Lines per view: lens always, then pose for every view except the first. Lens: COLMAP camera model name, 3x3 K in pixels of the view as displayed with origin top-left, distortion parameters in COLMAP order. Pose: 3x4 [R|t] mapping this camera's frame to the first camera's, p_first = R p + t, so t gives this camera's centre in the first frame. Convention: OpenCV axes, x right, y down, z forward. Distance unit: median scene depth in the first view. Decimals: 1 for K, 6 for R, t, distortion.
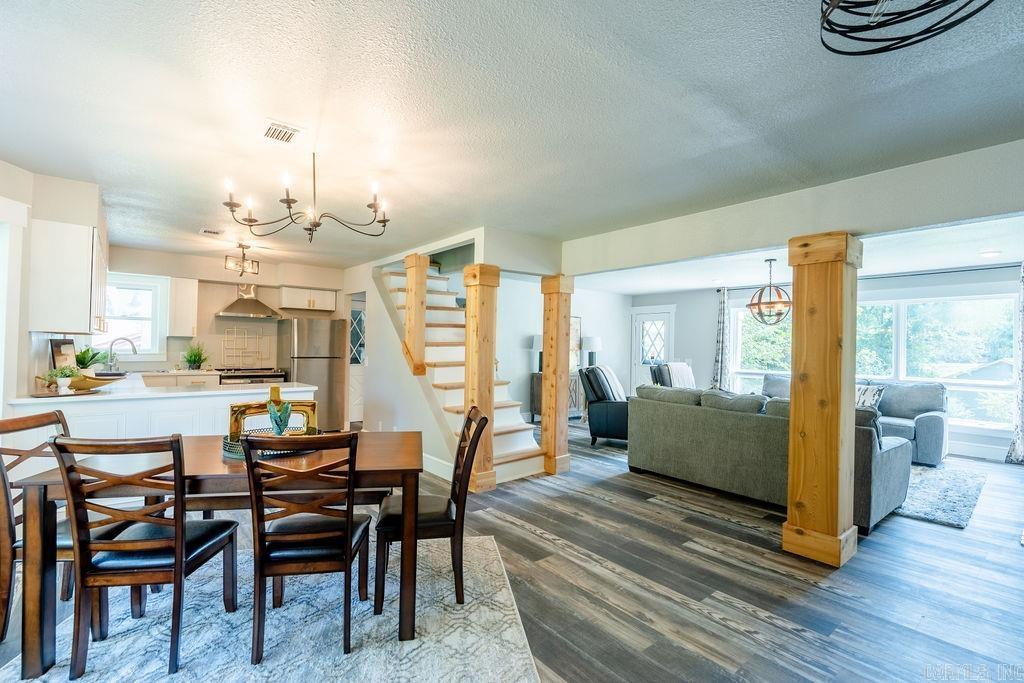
lens RADIAL K [[458.2, 0, 513.0], [0, 458.2, 340.1], [0, 0, 1]] dist [-0.006378, 0.000981]
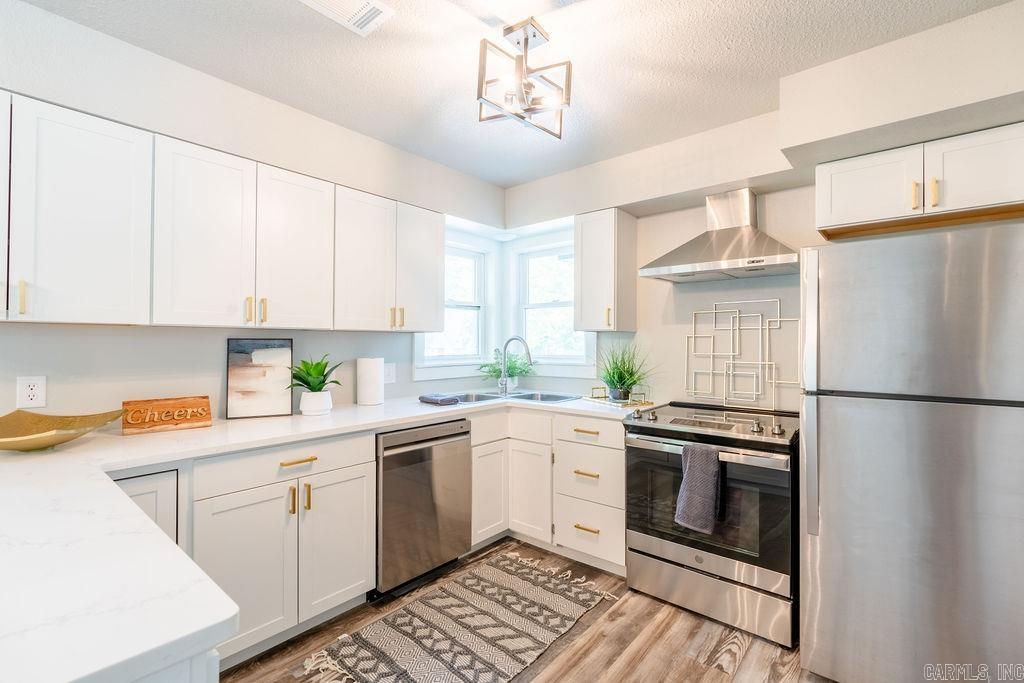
lens RADIAL K [[458.2, 0, 513.0], [0, 458.2, 340.1], [0, 0, 1]] dist [-0.006378, 0.000981]
pose [[0.163093, -0.021238, -0.986382, -0.241374], [0.013237, 0.999725, -0.019337, 0.009528], [0.986522, -0.009903, 0.163329, 0.817128]]
